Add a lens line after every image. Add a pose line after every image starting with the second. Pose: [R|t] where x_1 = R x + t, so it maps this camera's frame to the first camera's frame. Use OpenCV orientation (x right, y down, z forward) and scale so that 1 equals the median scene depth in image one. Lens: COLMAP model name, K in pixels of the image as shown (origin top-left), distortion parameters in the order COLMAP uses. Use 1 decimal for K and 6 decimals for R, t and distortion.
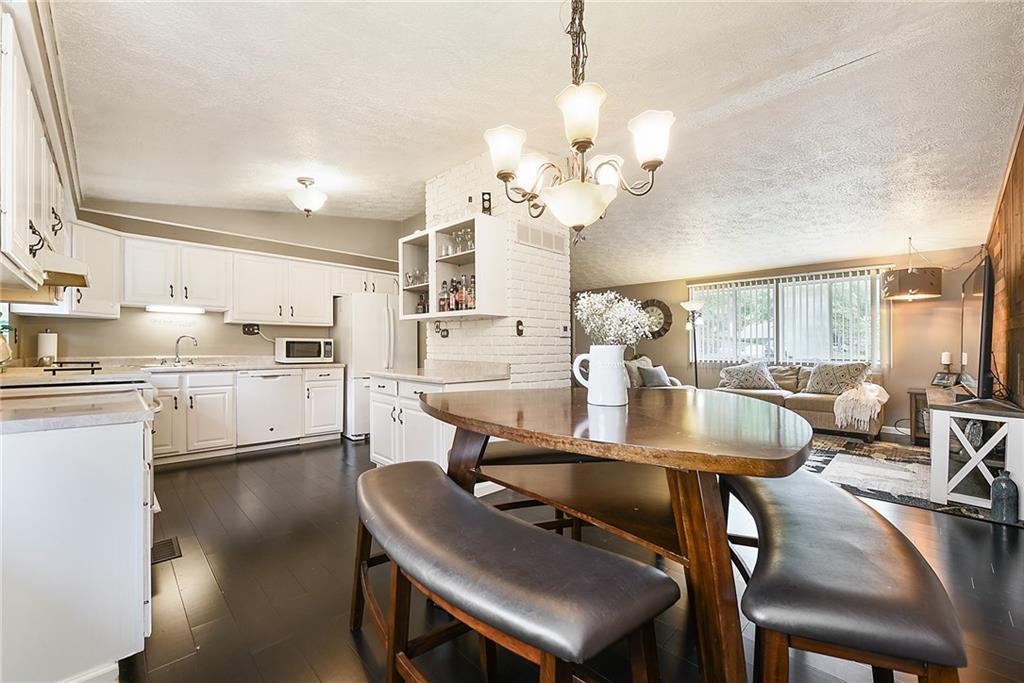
lens RADIAL K [[412.1, 0, 523.5], [0, 412.1, 346.3], [0, 0, 1]] dist [0.003047, -0.001040]
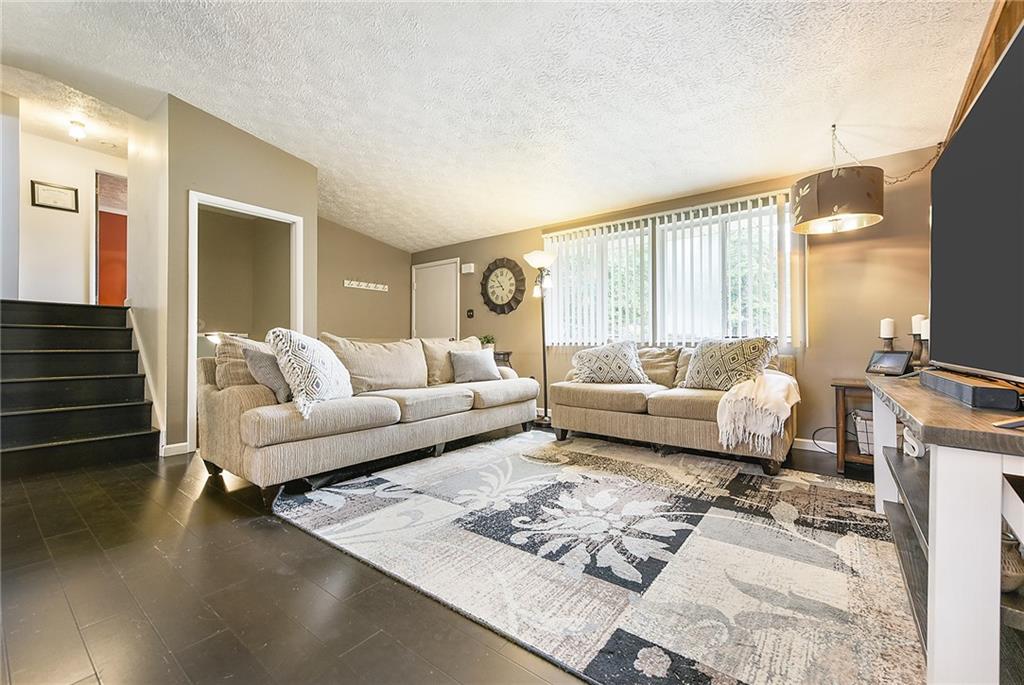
lens RADIAL K [[412.1, 0, 528.3], [0, 412.1, 339.5], [0, 0, 1]] dist [0.003047, -0.001040]
pose [[0.991394, 0.002298, 0.130889, 0.370337], [-0.000844, 0.999937, -0.011159, 0.046837], [-0.130906, 0.010953, 0.991334, 0.412524]]
